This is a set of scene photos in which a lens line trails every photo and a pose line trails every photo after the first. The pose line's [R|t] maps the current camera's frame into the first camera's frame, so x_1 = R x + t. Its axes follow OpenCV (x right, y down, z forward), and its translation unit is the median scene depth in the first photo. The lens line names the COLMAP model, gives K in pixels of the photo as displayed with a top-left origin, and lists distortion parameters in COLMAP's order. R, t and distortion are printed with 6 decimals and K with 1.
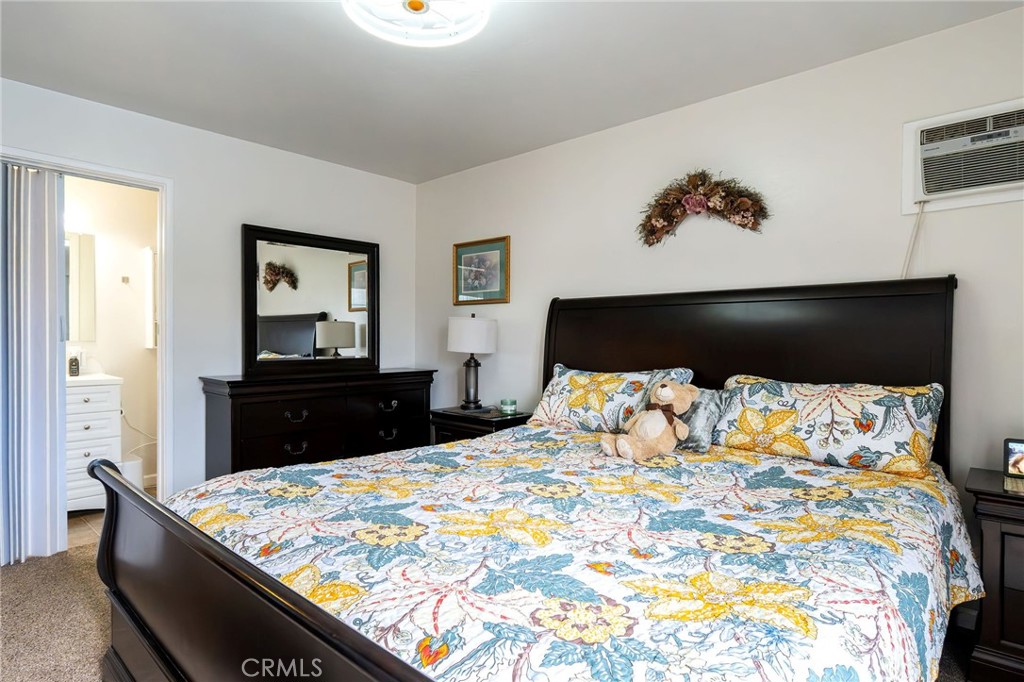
lens RADIAL K [[534.1, 0, 515.1], [0, 534.1, 346.1], [0, 0, 1]] dist [0.003443, -0.001186]
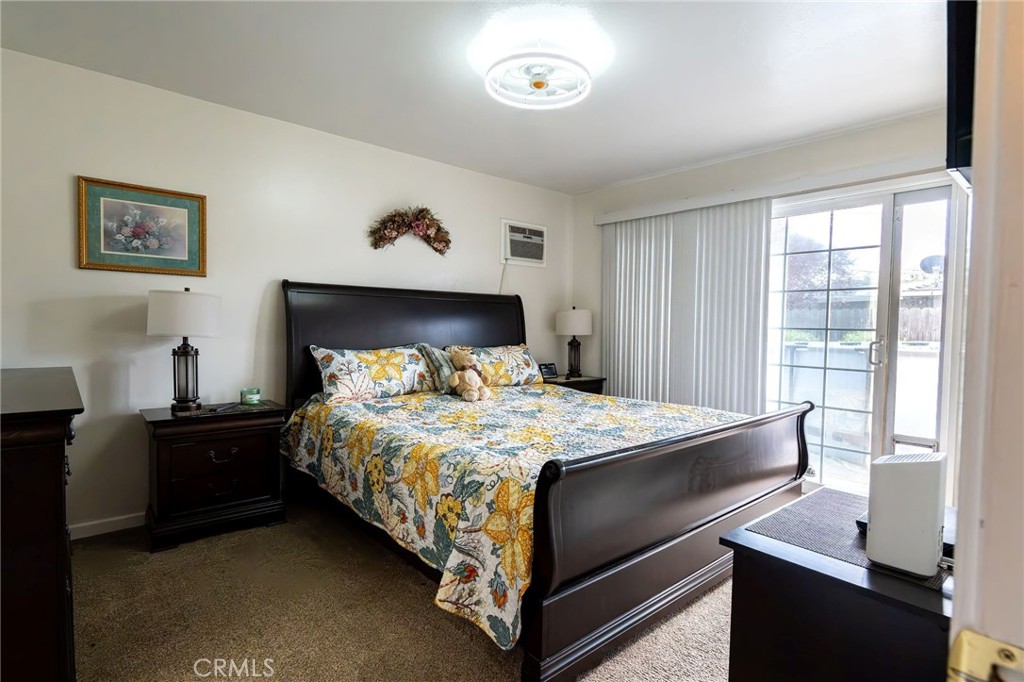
lens RADIAL K [[534.1, 0, 515.1], [0, 534.1, 346.1], [0, 0, 1]] dist [0.003443, -0.001186]
pose [[0.114753, -0.037084, 0.992702, -1.091114], [0.005091, 0.999312, 0.036743, -0.002522], [-0.993381, 0.000837, 0.114863, 0.592875]]
